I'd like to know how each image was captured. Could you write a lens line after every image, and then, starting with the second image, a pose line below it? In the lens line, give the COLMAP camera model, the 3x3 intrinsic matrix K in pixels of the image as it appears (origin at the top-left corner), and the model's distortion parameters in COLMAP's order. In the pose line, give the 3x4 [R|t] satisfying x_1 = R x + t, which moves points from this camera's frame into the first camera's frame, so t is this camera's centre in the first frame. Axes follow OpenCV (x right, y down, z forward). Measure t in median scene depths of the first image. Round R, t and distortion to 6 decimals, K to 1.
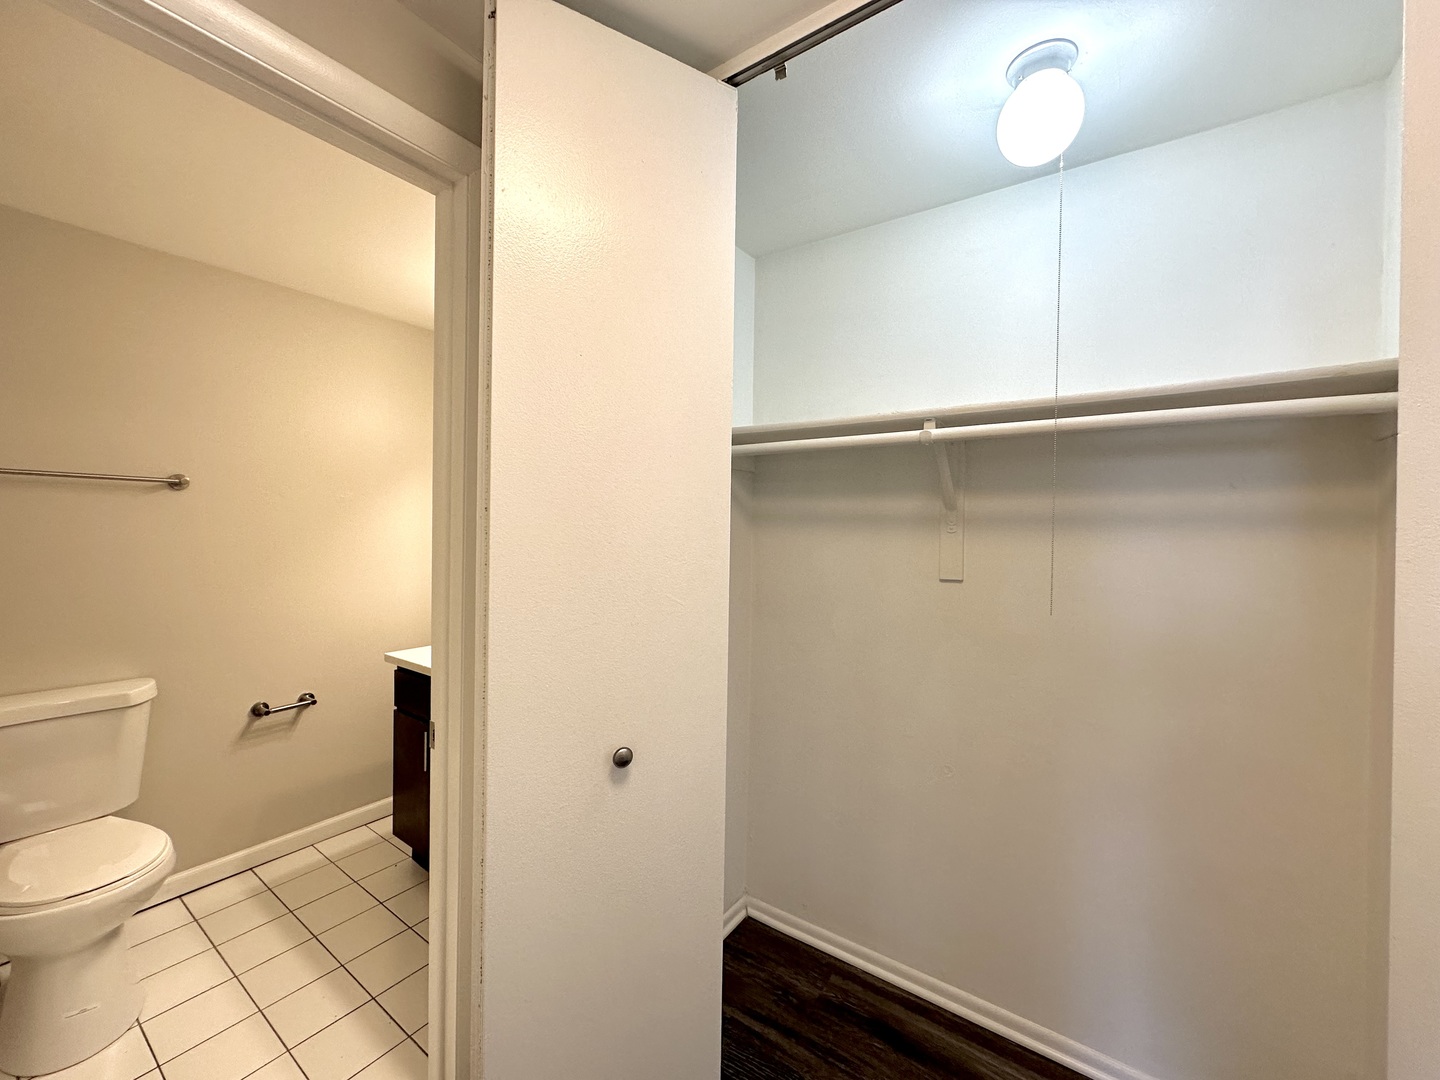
lens RADIAL K [[570.5, 0, 720.0], [0, 570.5, 540.0], [0, 0, 1]] dist [-0.008162, -0.000349]
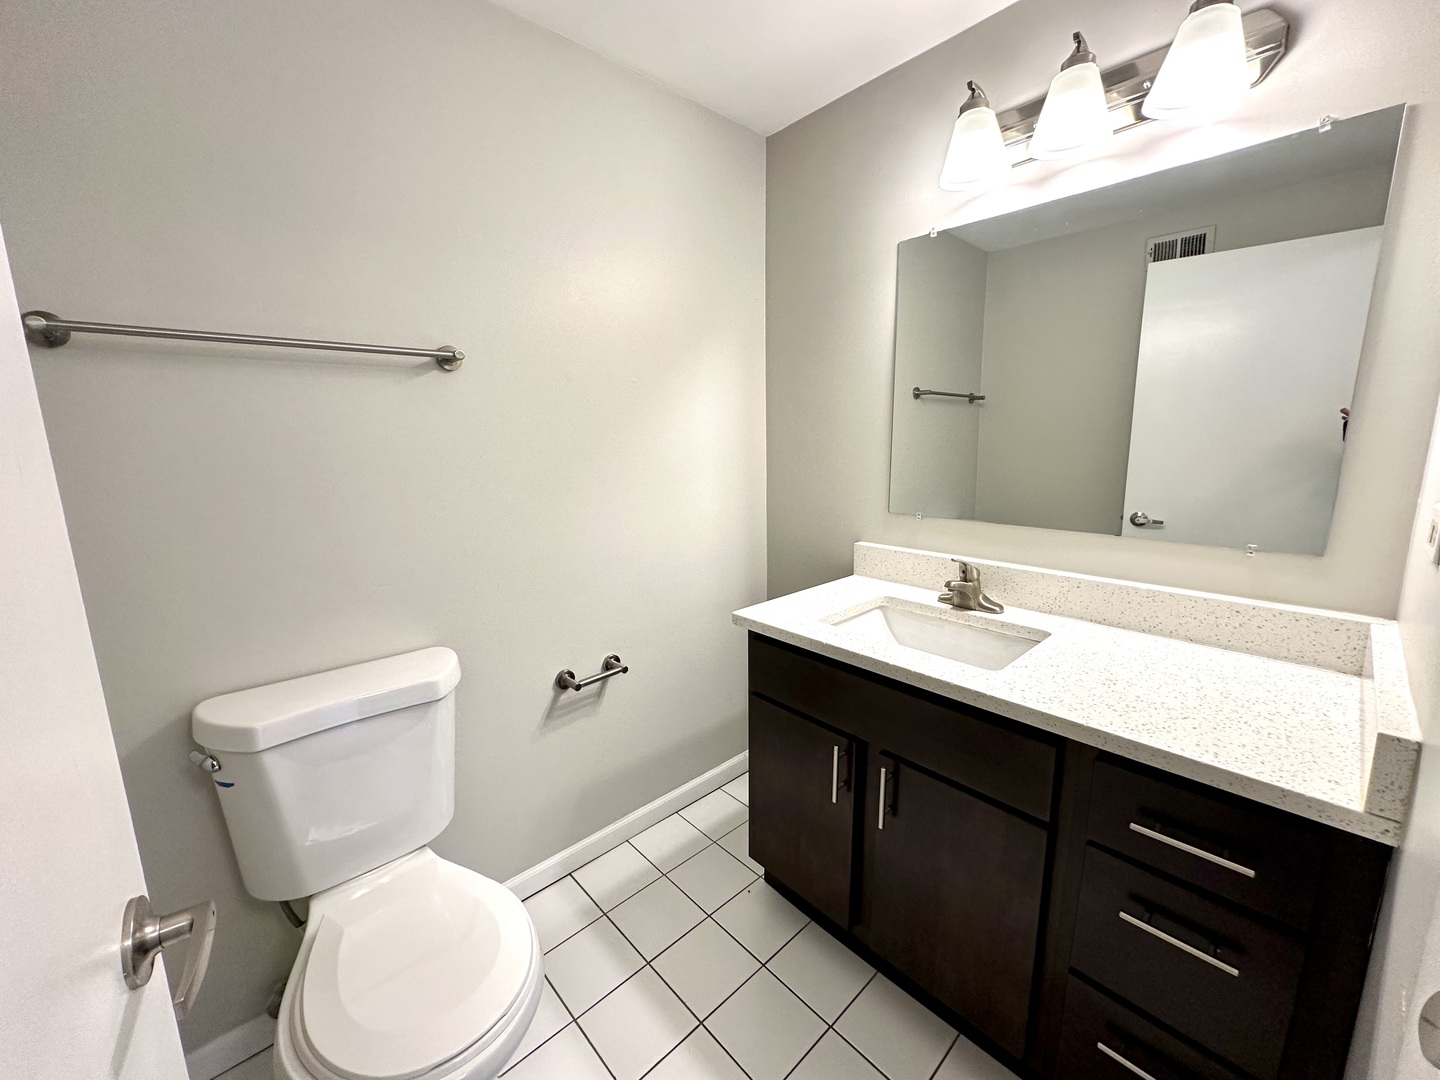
lens RADIAL K [[572.4, 0, 724.9], [0, 572.4, 557.2], [0, 0, 1]] dist [0.052839, 0.000157]
pose [[0.978902, 0.011171, -0.204025, -0.494349], [0.024845, 0.984589, 0.173113, 0.014313], [0.202815, -0.174529, 0.963538, 0.369937]]
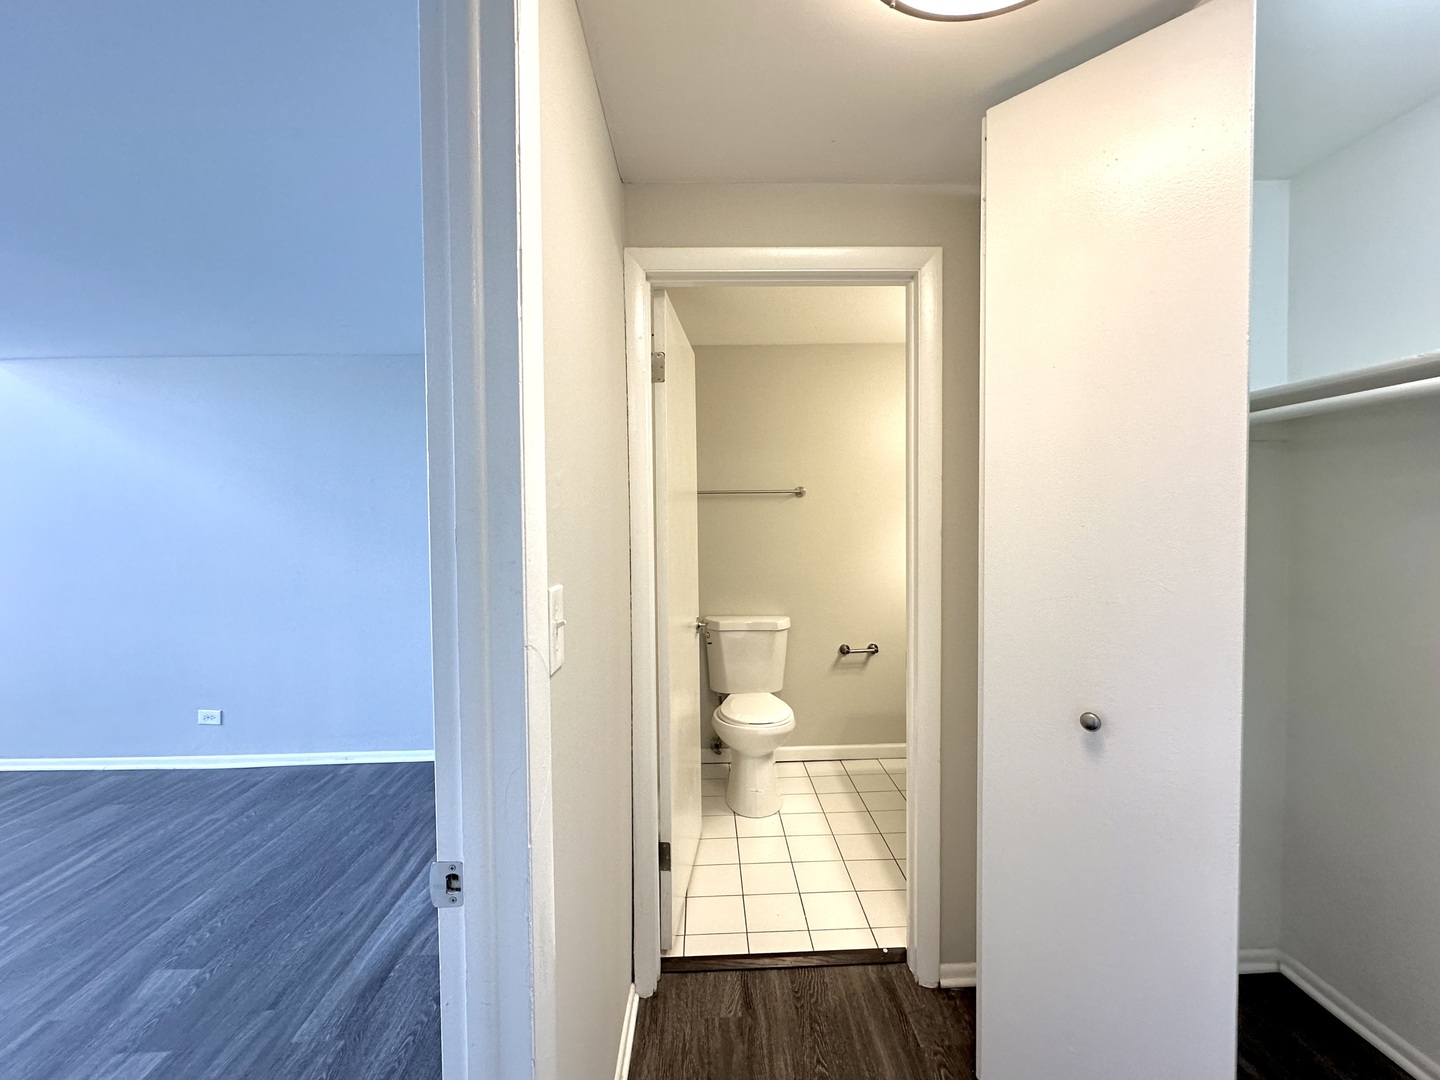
lens RADIAL K [[643.3, 0, 720.0], [0, 643.3, 540.0], [0, 0, 1]] dist [-0.002260, -0.000477]
pose [[0.593397, 0.002138, -0.804907, 0.320030], [0.004980, 0.999968, 0.006328, 0.016531], [0.804894, -0.007764, 0.593367, -0.216327]]
